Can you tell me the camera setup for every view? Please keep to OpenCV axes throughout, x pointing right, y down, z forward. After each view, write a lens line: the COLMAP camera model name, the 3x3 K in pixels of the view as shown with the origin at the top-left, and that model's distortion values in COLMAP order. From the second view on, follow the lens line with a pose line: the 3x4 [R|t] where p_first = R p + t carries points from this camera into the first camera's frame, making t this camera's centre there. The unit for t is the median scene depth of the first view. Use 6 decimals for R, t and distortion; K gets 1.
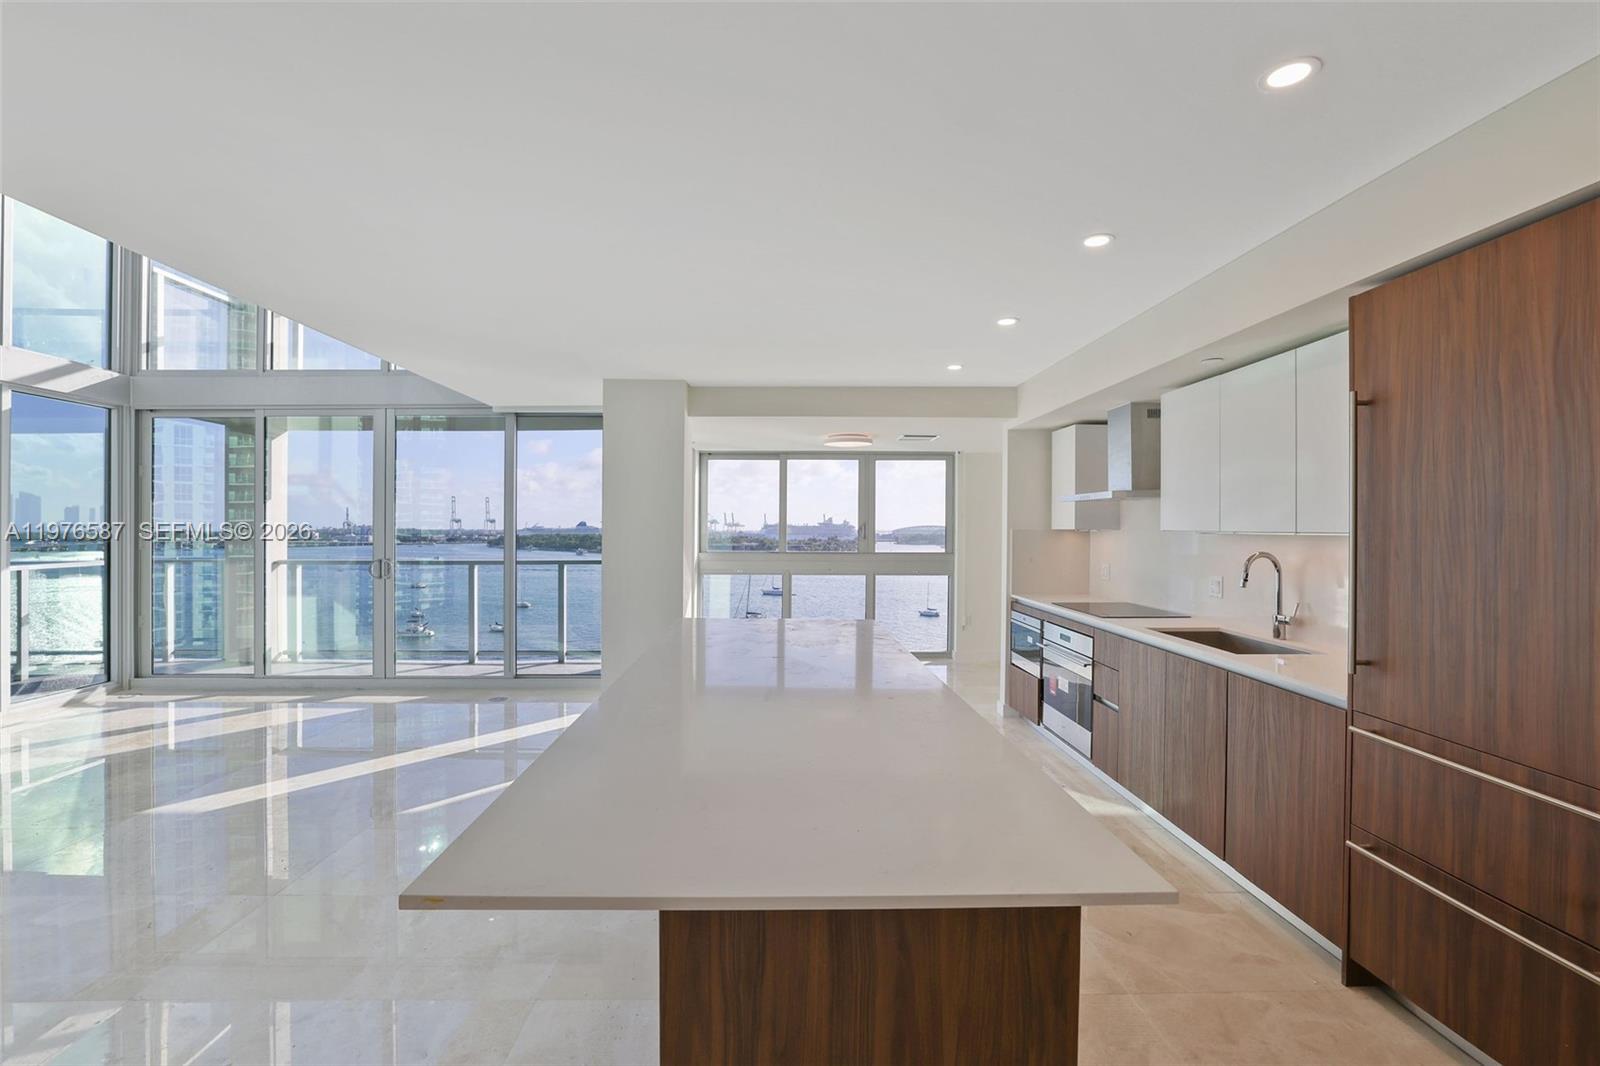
lens RADIAL K [[708.4, 0, 782.6], [0, 708.4, 522.6], [0, 0, 1]] dist [-0.021431, 0.002301]
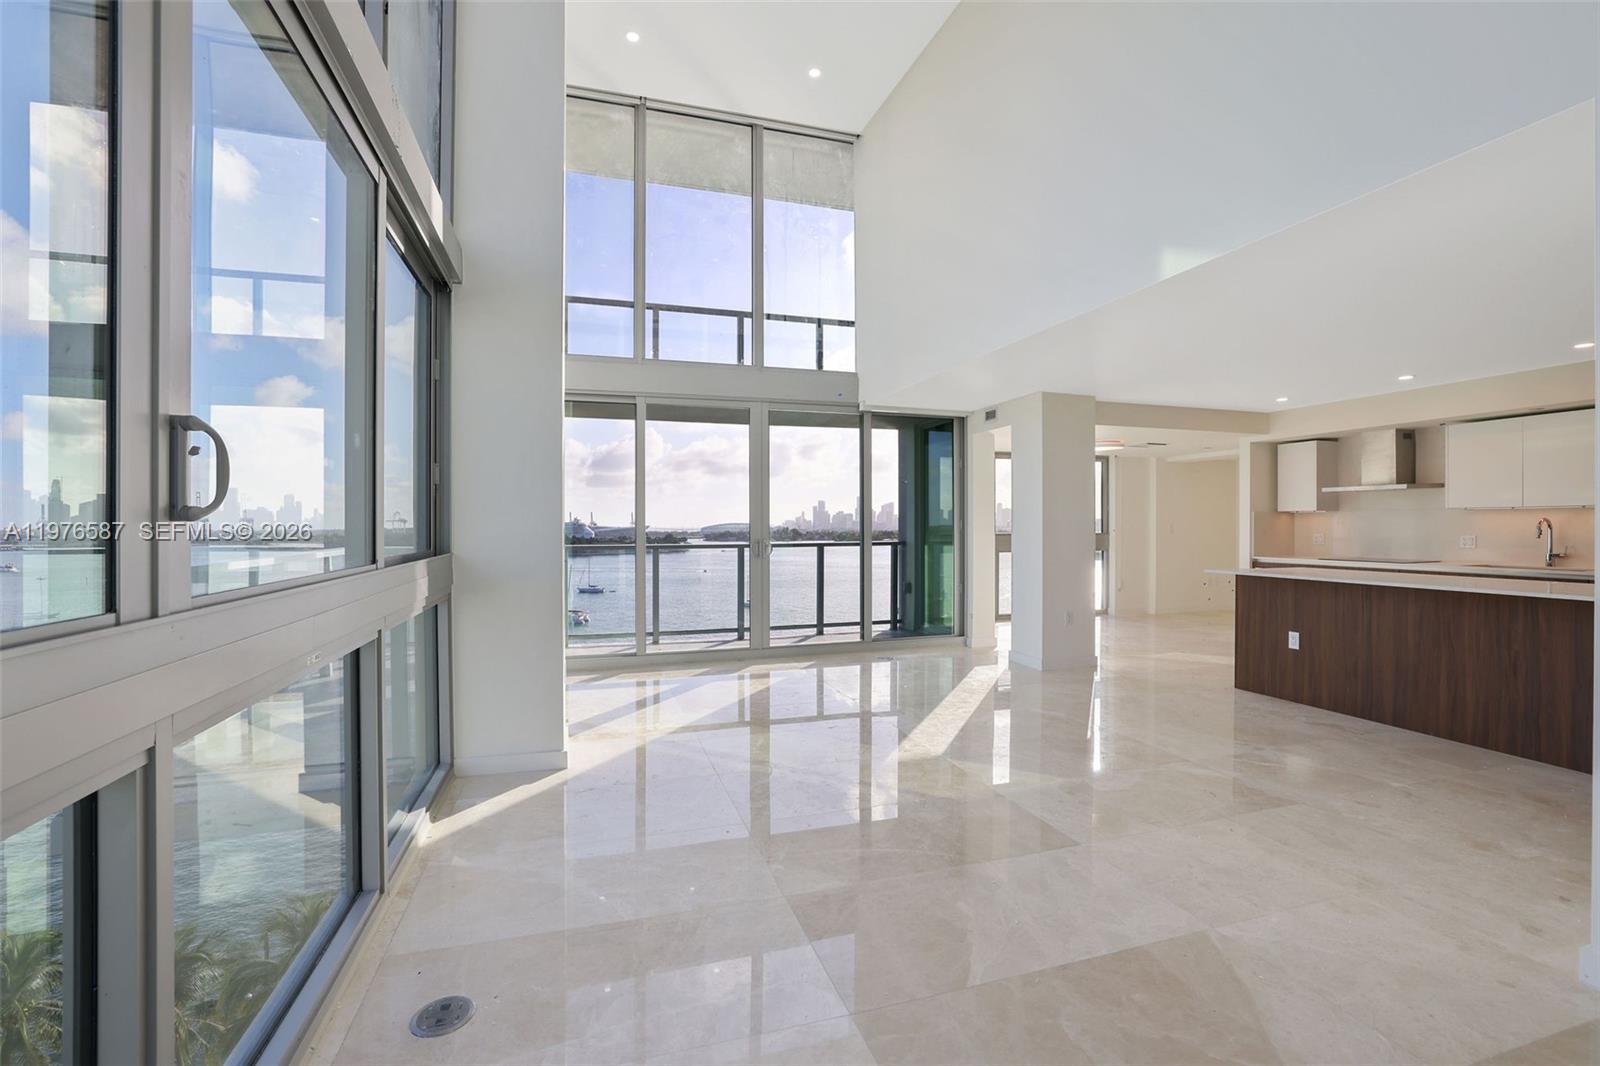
lens RADIAL K [[691.2, 0, 785.0], [0, 691.2, 520.4], [0, 0, 1]] dist [-0.018626, 0.001026]
pose [[0.960680, -0.001191, 0.277657, -0.829739], [0.001317, 0.999999, -0.000266, 0.022314], [-0.277656, 0.000621, 0.960680, -0.055472]]
